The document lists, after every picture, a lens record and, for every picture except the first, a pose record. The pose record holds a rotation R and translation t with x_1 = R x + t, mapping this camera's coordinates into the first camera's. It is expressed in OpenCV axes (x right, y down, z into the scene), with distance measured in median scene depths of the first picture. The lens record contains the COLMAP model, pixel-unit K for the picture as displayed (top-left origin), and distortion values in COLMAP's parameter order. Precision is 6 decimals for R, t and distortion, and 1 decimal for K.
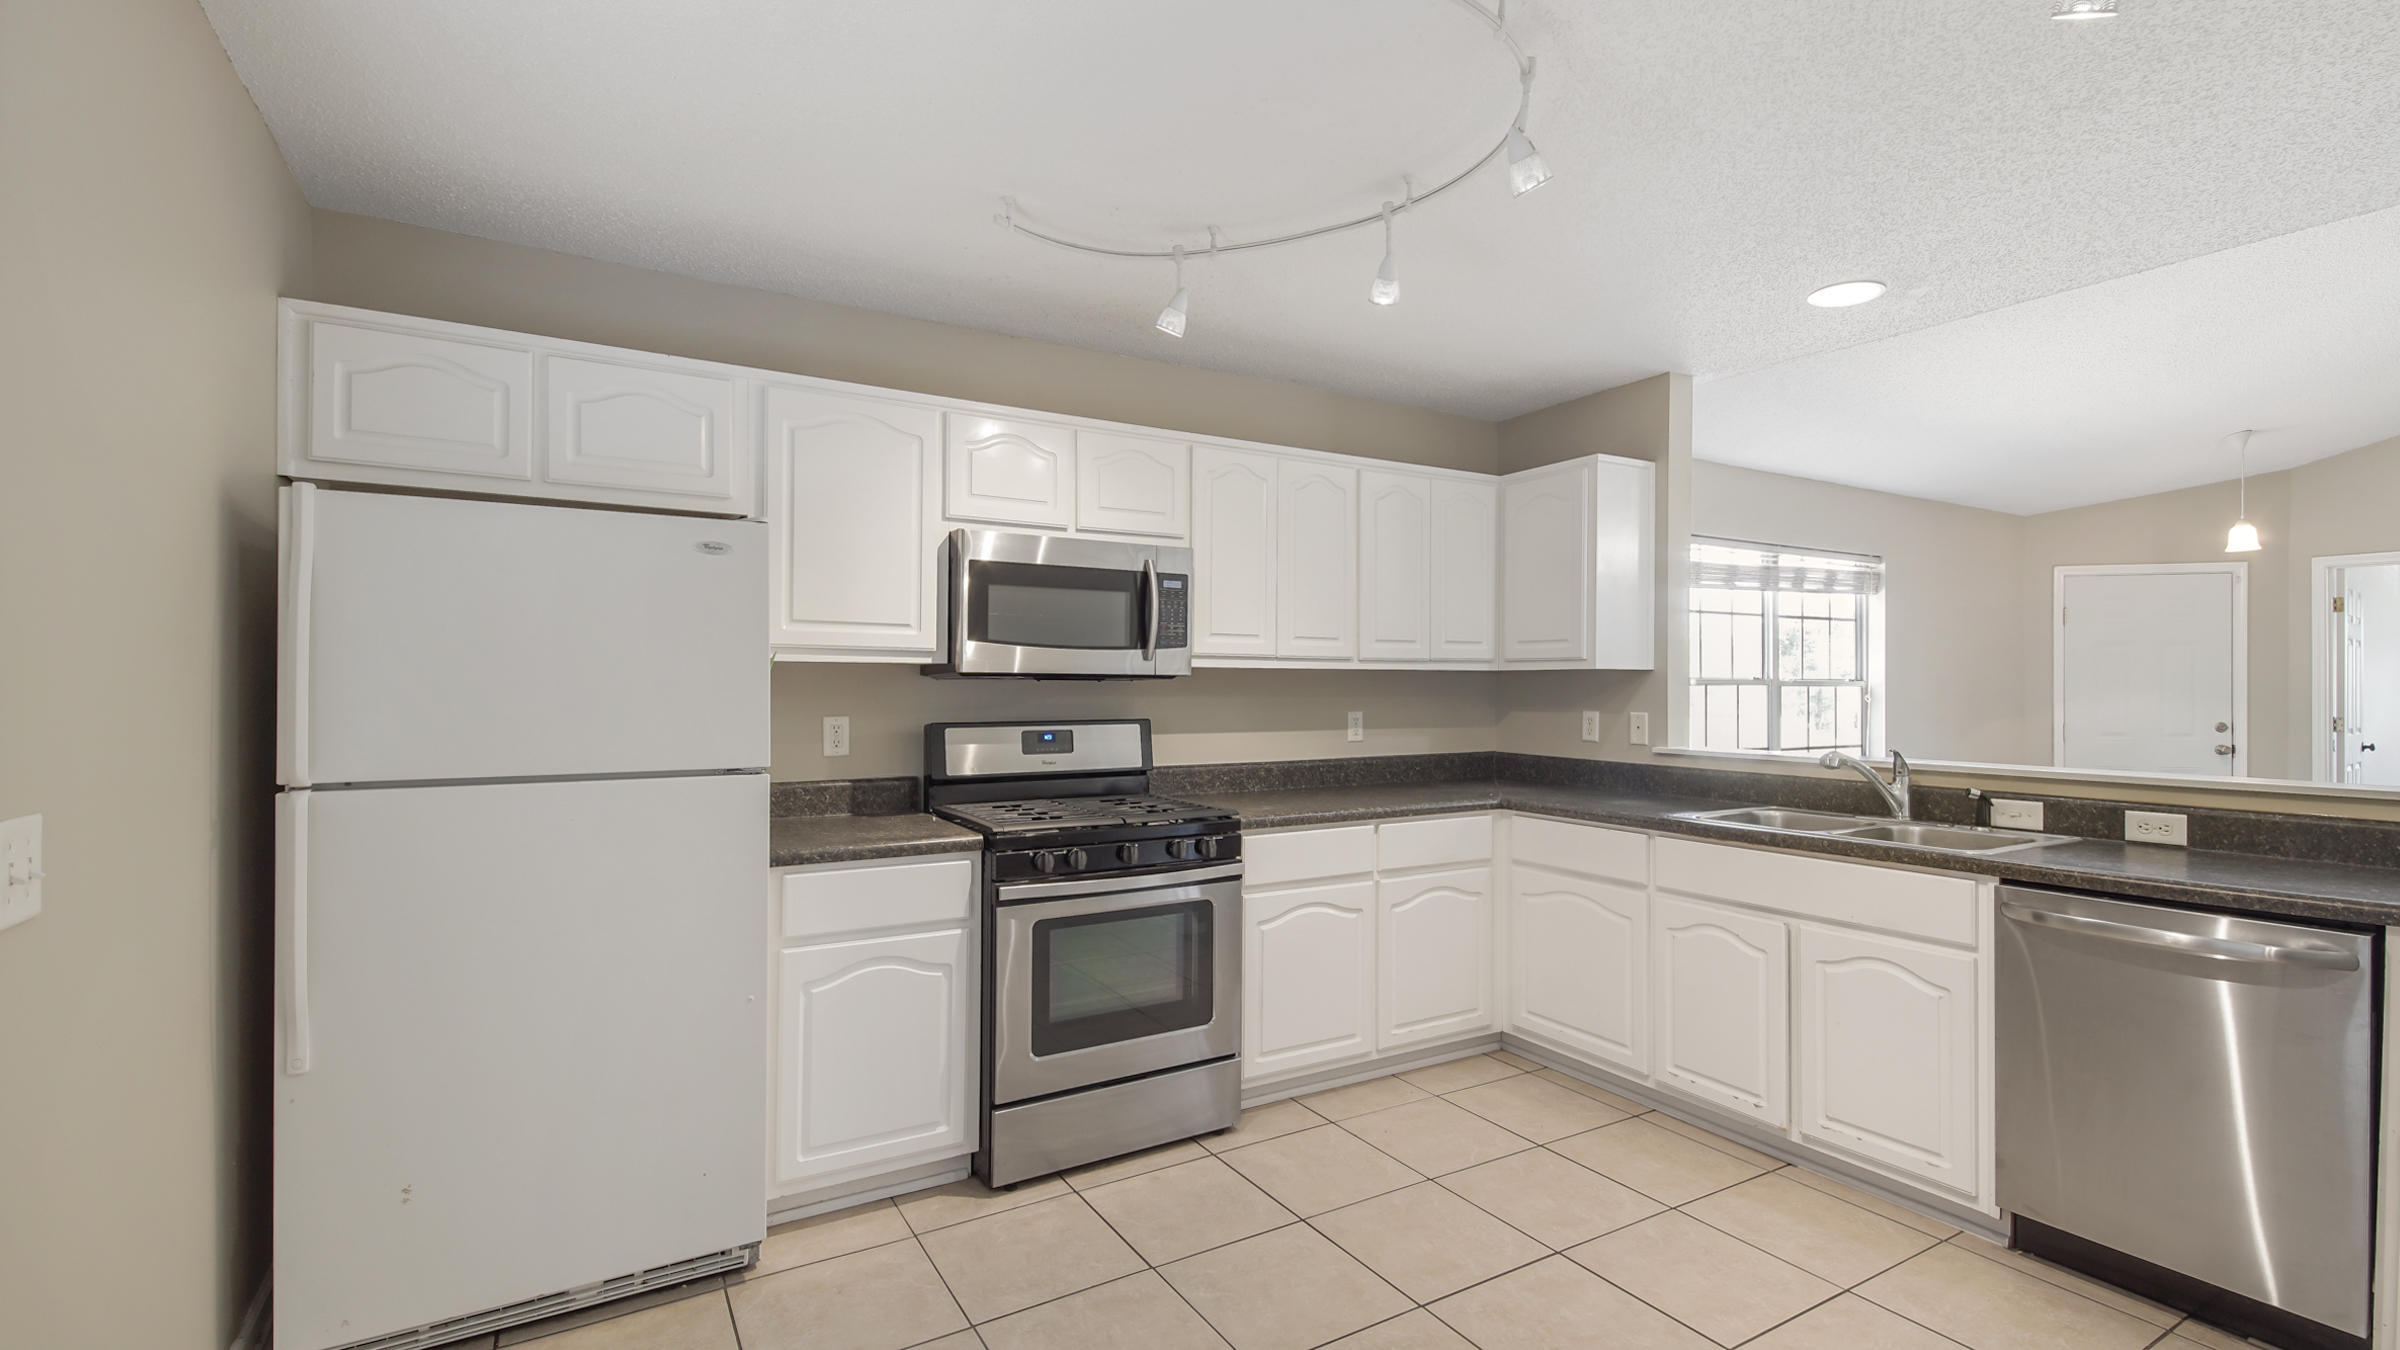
lens RADIAL K [[1054.8, 0, 1192.4], [0, 1054.8, 687.5], [0, 0, 1]] dist [0.027708, -0.015507]
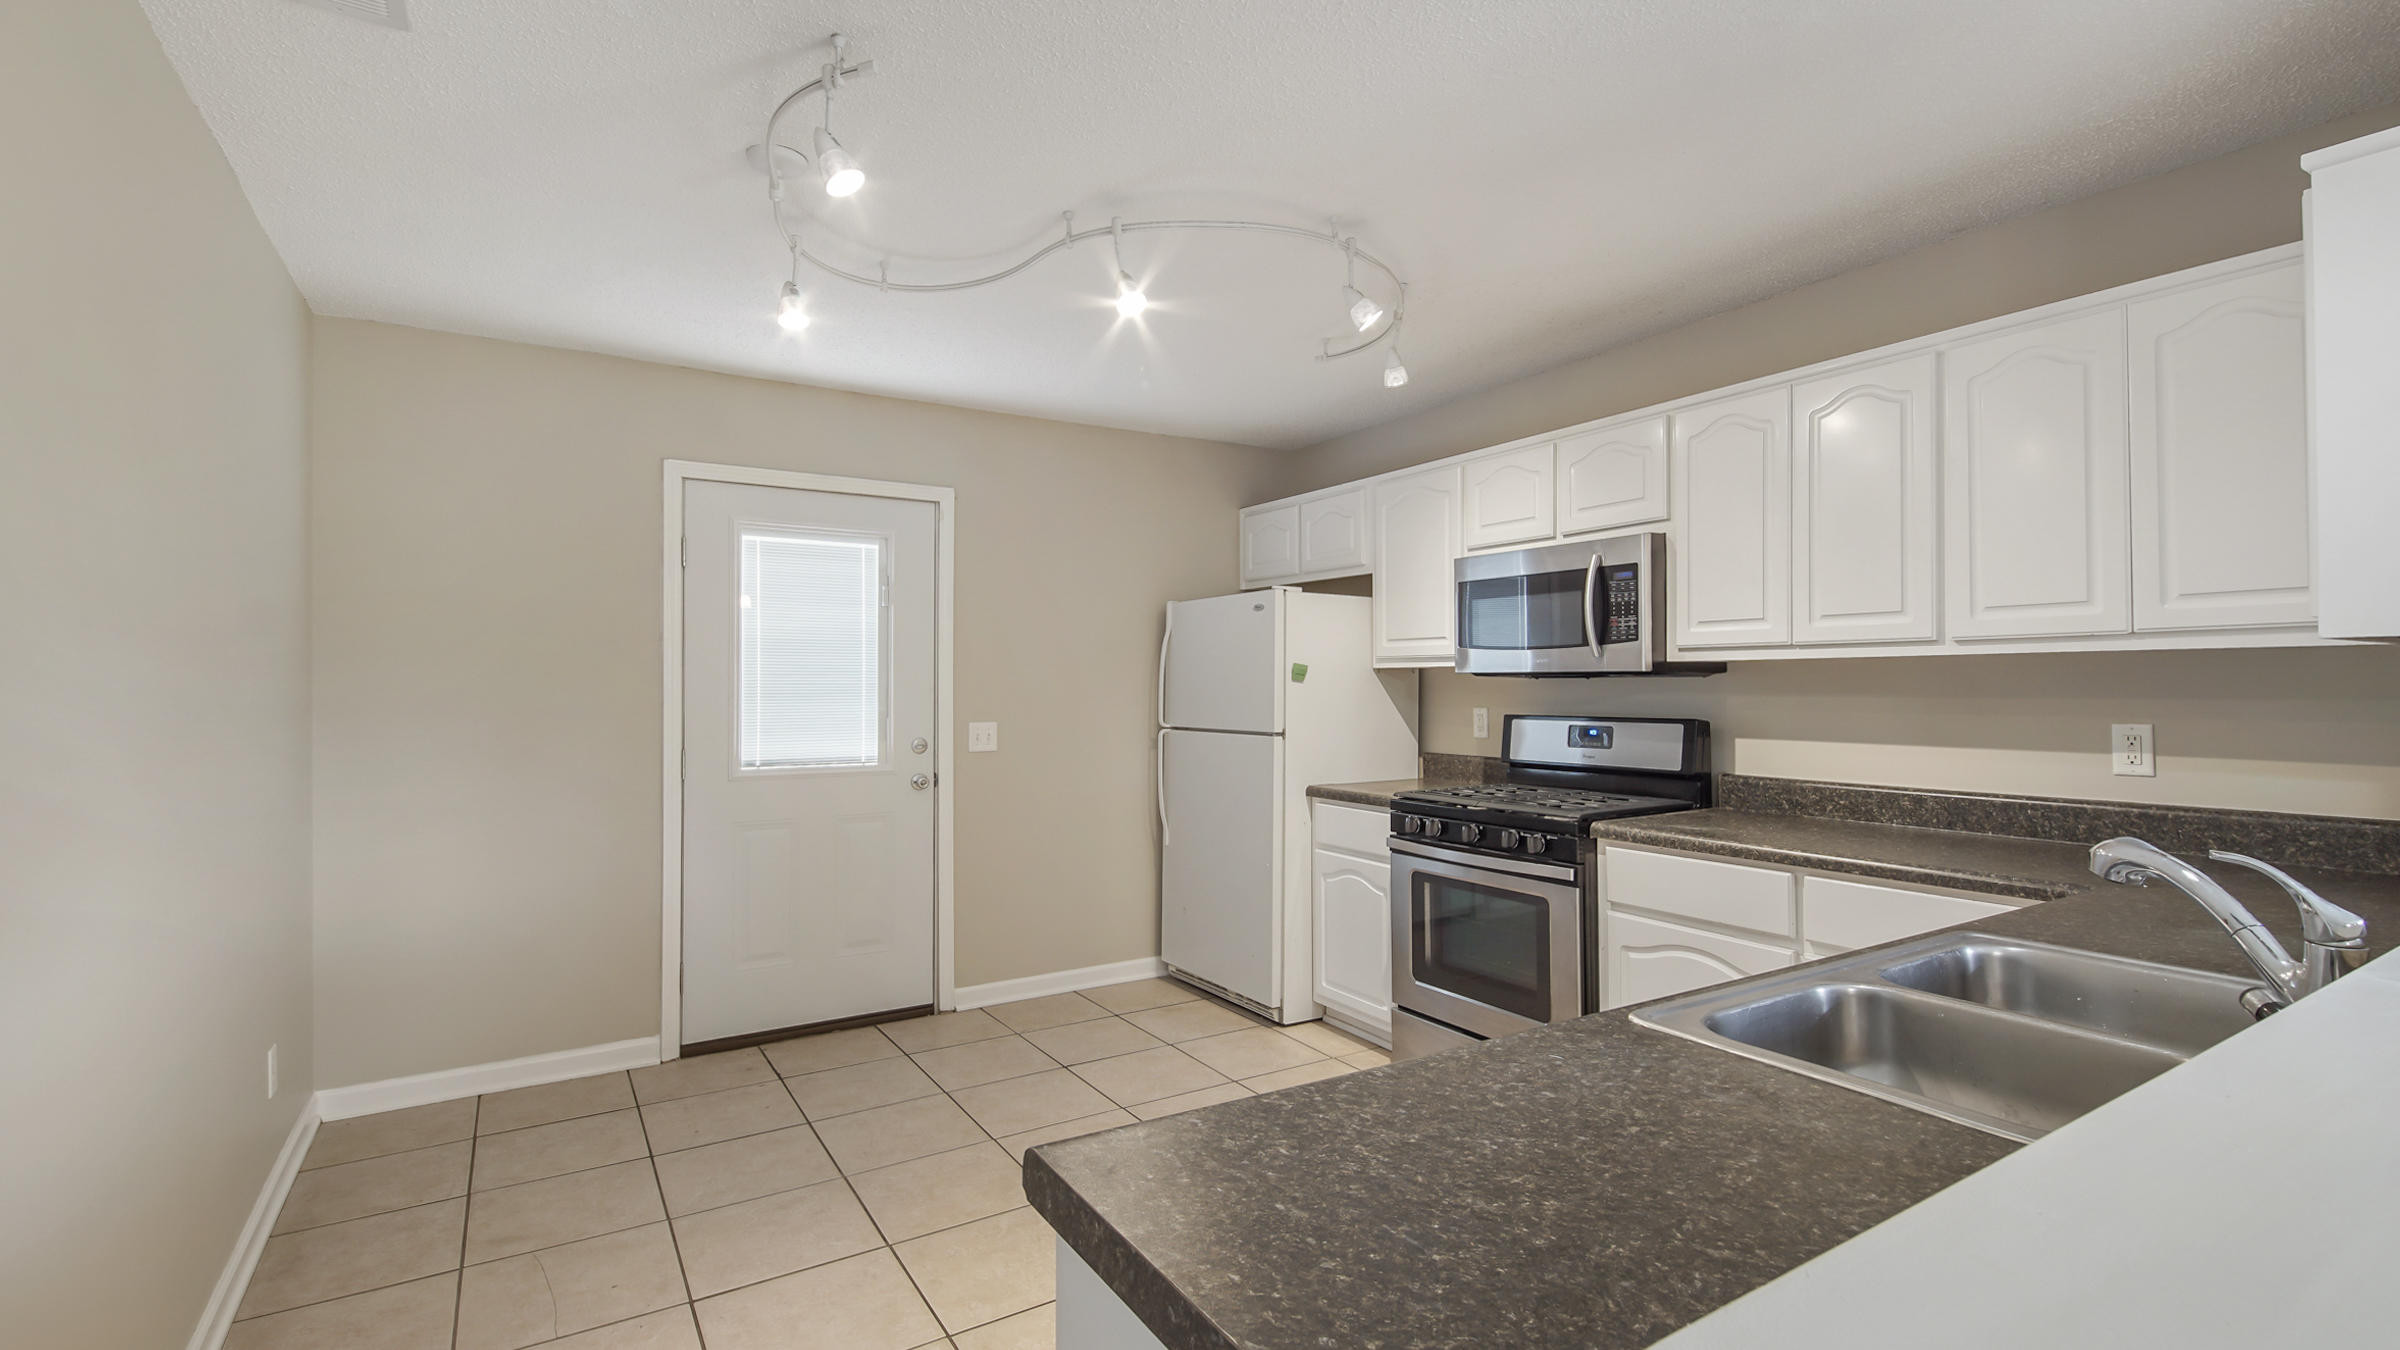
lens RADIAL K [[1054.8, 0, 1196.9], [0, 1054.8, 680.1], [0, 0, 1]] dist [0.027708, -0.015507]
pose [[0.026787, -0.006527, -0.999620, 0.915845], [0.001839, 0.999977, -0.006480, 0.001445], [0.999639, -0.001665, 0.026799, 0.588413]]
